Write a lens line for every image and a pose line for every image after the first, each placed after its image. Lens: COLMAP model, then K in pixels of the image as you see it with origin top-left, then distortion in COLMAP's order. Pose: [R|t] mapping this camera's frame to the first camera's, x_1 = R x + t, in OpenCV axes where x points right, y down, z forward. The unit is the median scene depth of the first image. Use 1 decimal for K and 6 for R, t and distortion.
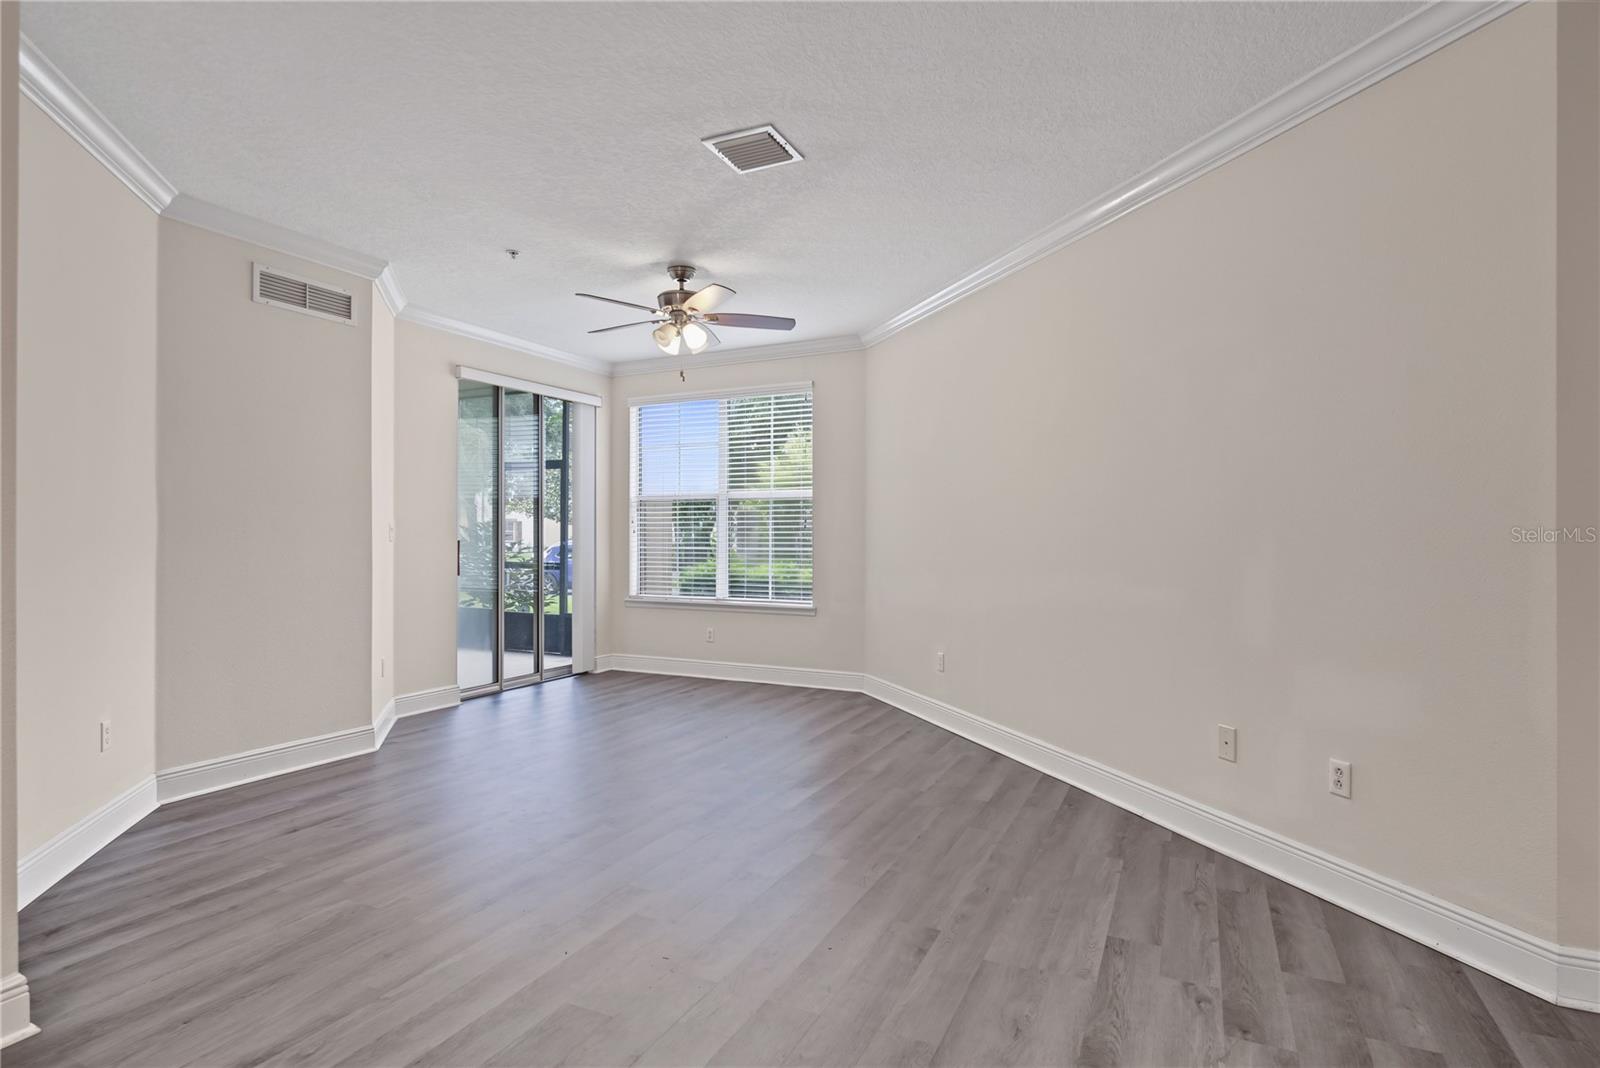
lens RADIAL K [[823.0, 0, 800.0], [0, 823.0, 534.0], [0, 0, 1]] dist [-0.003531, 0.002138]
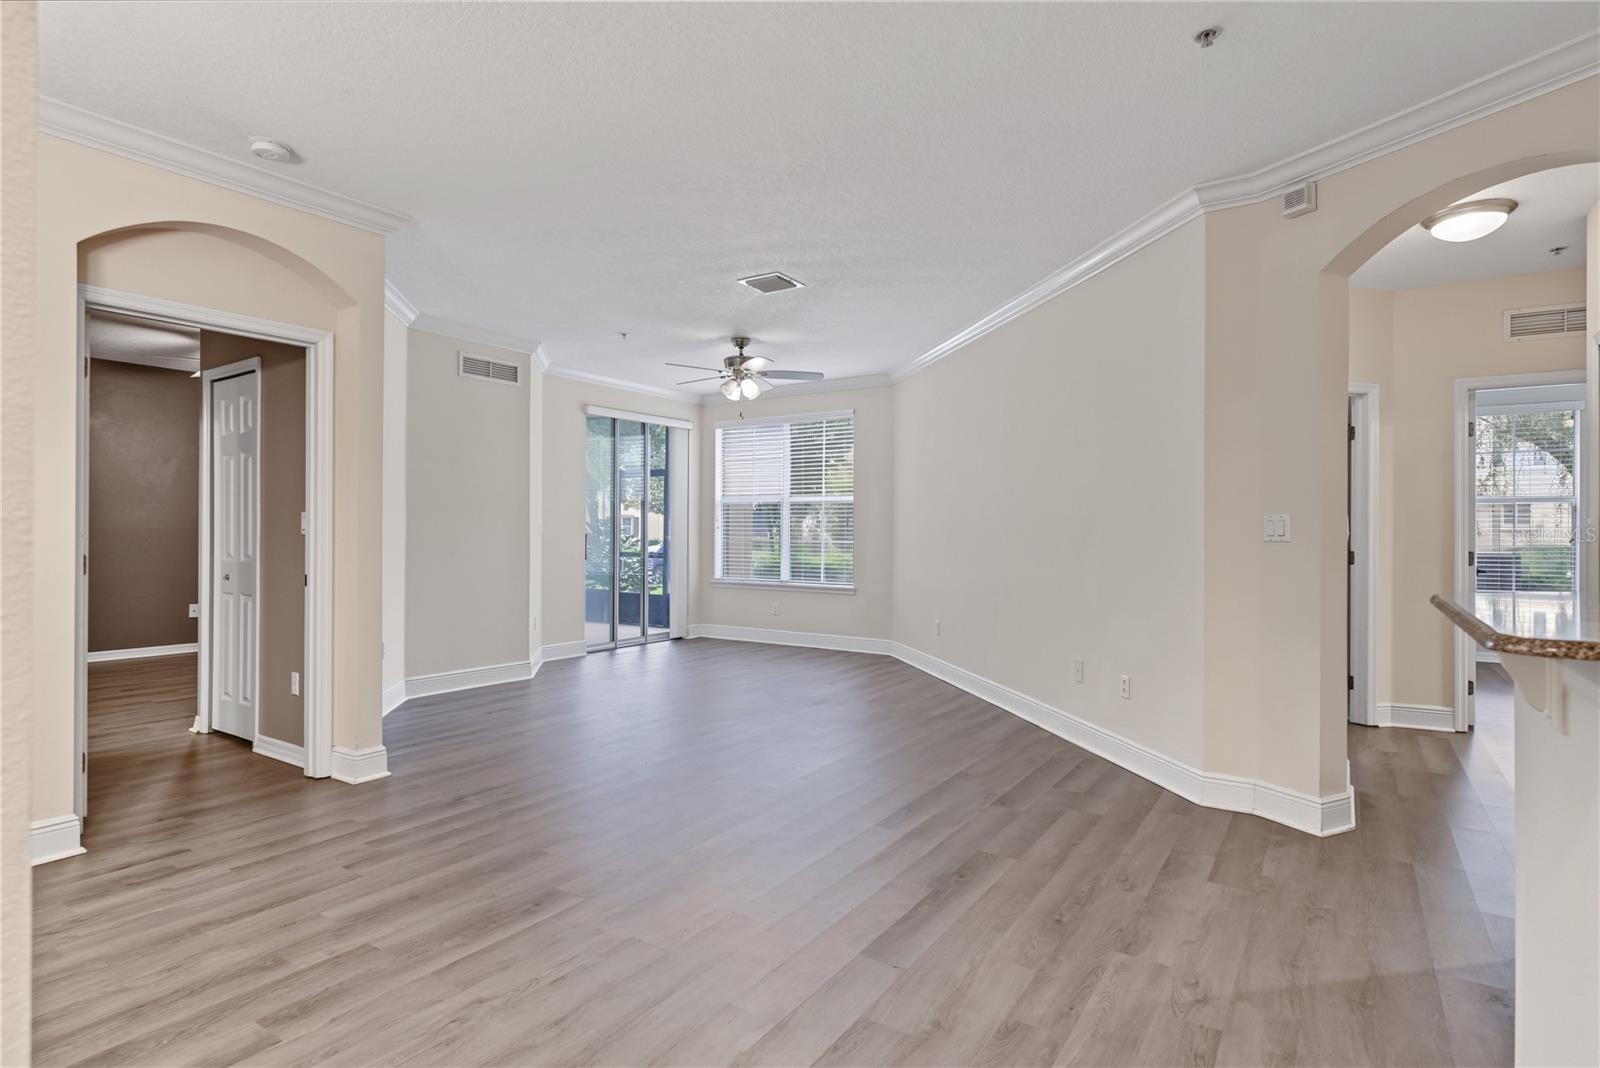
lens RADIAL K [[827.5, 0, 802.9], [0, 827.5, 528.2], [0, 0, 1]] dist [0.002138, 0.001067]
pose [[0.991412, 0.003488, -0.130733, 0.108978], [-0.003672, 0.999993, -0.001168, -0.001025], [0.130728, 0.001638, 0.991417, -0.283069]]
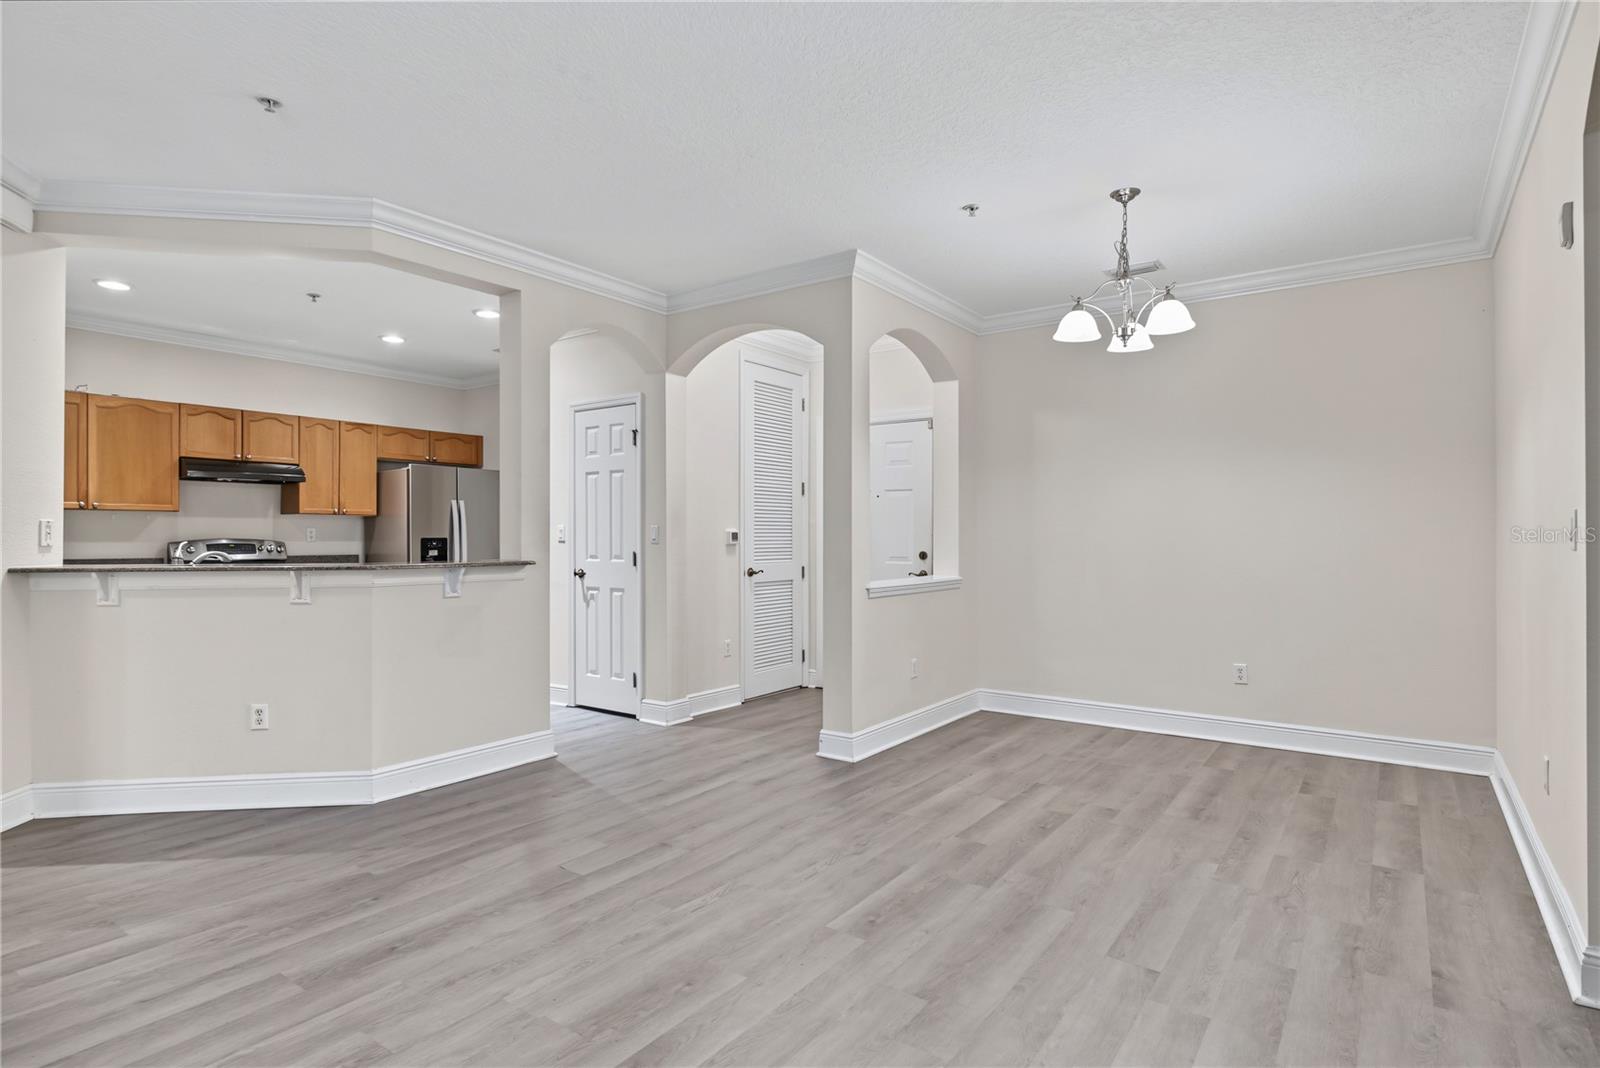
lens RADIAL K [[823.0, 0, 800.0], [0, 823.0, 534.0], [0, 0, 1]] dist [-0.003531, 0.002138]
pose [[-0.984460, 0.000469, 0.175606, -0.123455], [-0.000363, 0.999989, -0.004702, 0.000107], [-0.175606, -0.004693, -0.984449, 0.551204]]
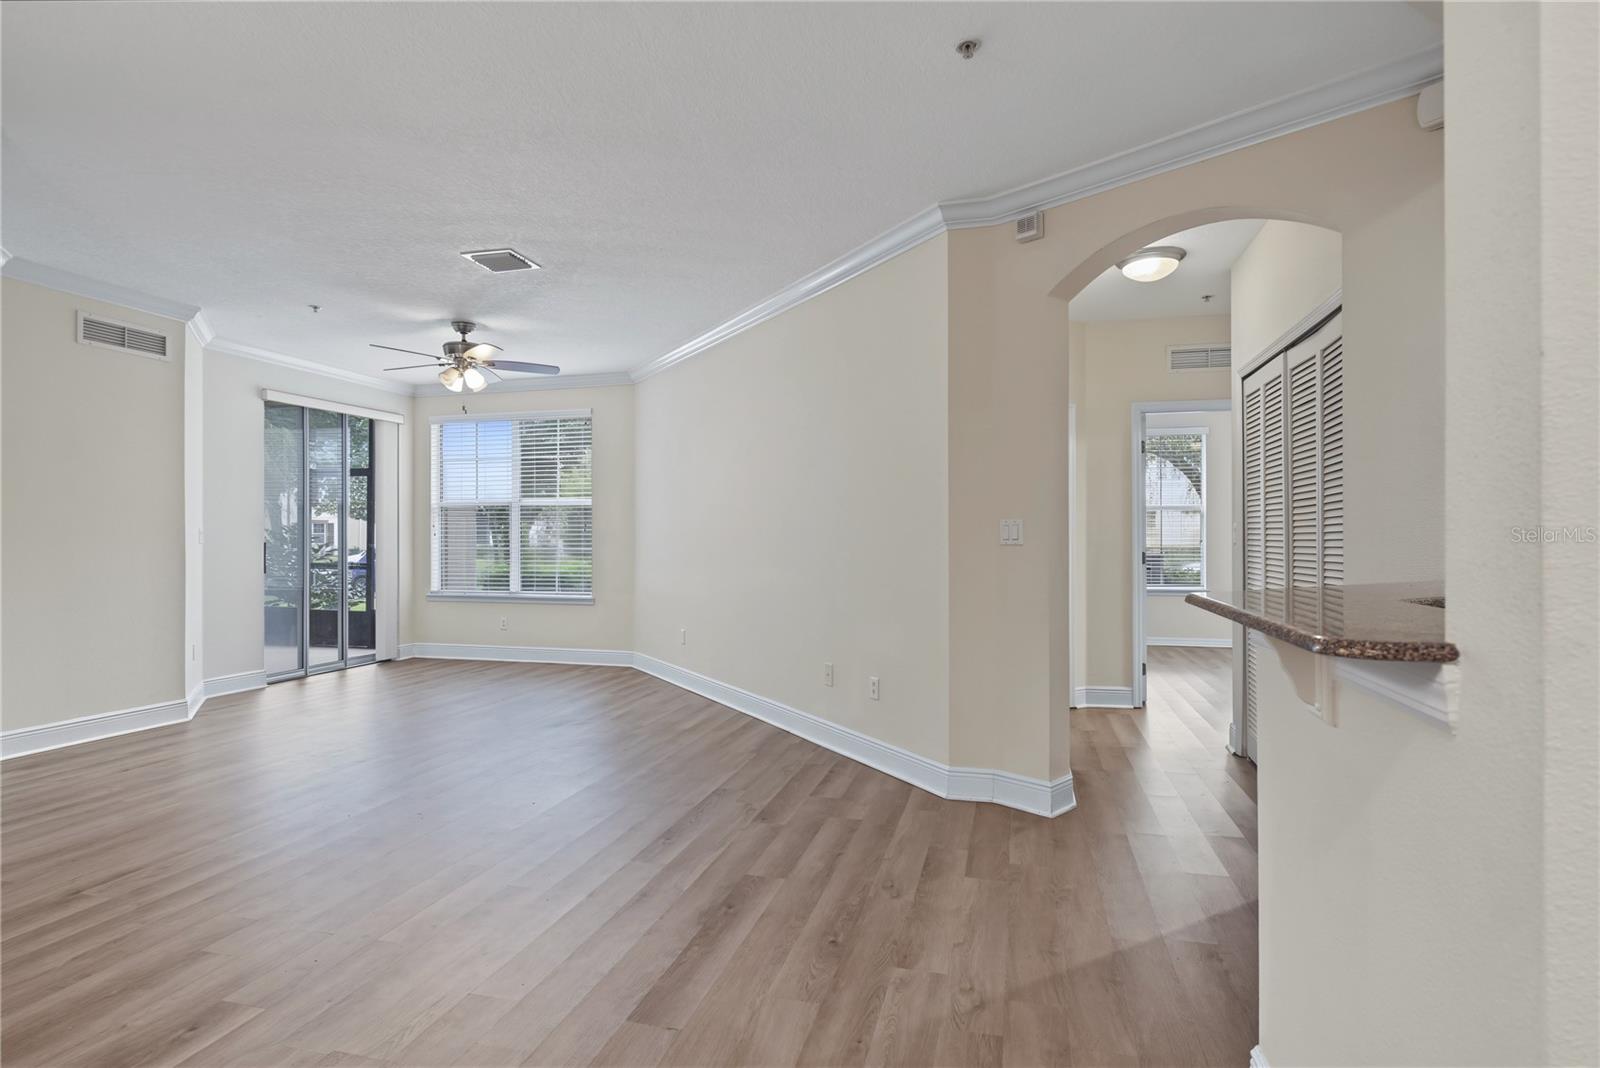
lens RADIAL K [[823.0, 0, 800.0], [0, 823.0, 534.0], [0, 0, 1]] dist [-0.003531, 0.002138]
pose [[0.982185, -0.001356, 0.187910, 0.092013], [0.001702, 0.999997, -0.001678, -0.000952], [-0.187908, 0.001968, 0.982185, -0.239912]]
